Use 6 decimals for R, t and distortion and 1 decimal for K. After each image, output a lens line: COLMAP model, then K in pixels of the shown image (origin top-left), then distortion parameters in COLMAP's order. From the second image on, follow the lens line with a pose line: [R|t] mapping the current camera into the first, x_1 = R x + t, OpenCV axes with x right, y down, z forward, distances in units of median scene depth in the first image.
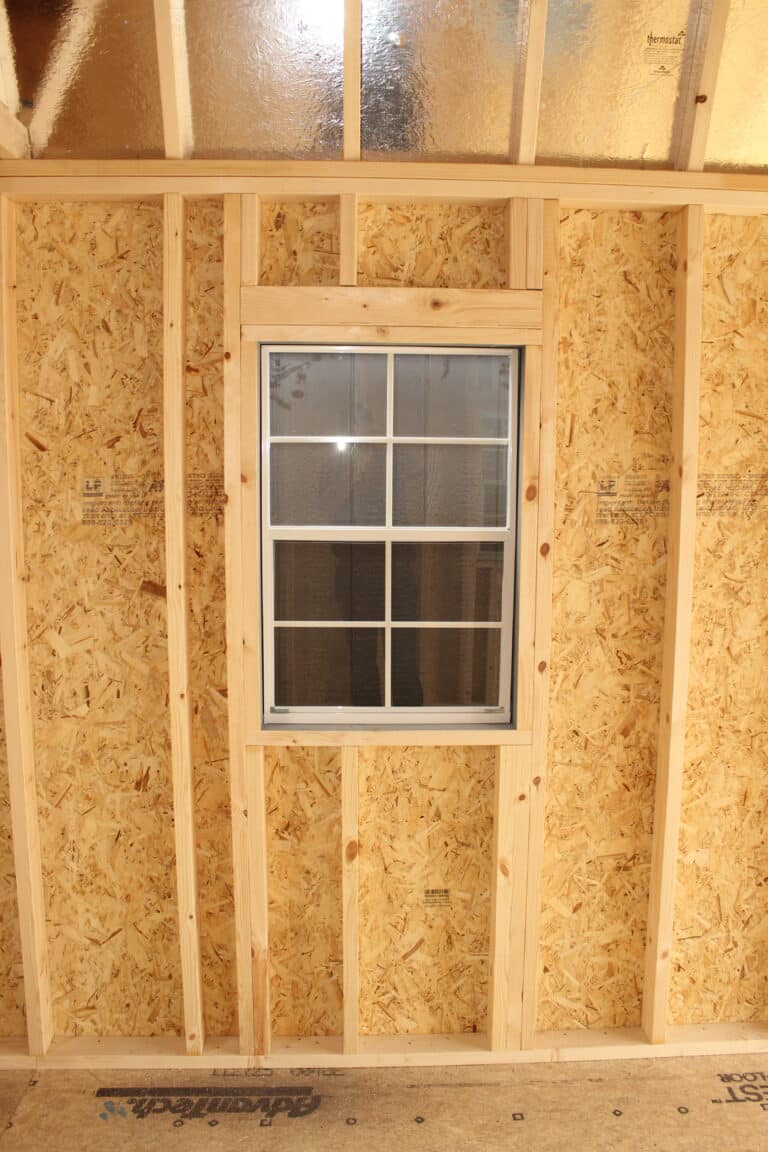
lens RADIAL K [[971.6, 0, 384.0], [0, 971.6, 576.0], [0, 0, 1]] dist [-0.161946, 0.141973]
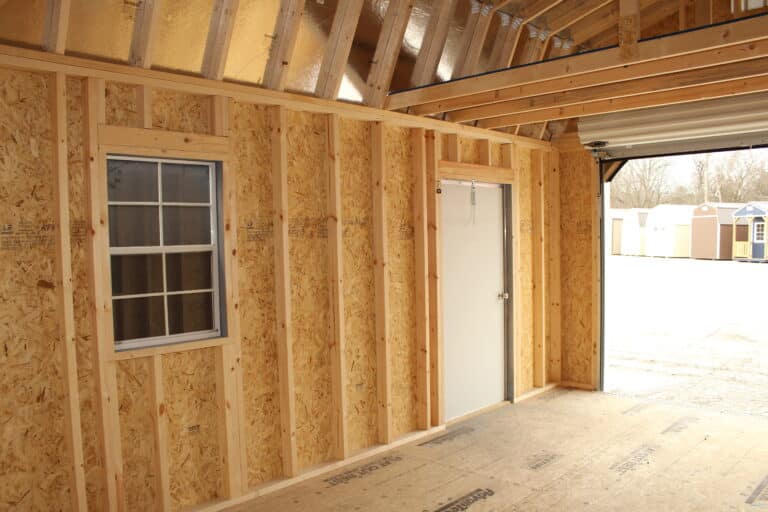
lens RADIAL K [[647.7, 0, 377.5], [0, 647.7, 273.4], [0, 0, 1]] dist [-0.161946, 0.141973]
pose [[0.721042, -0.061638, 0.690145, -0.592546], [0.118425, 0.992343, -0.035098, 0.106614], [-0.682696, 0.107038, 0.722820, -0.273471]]
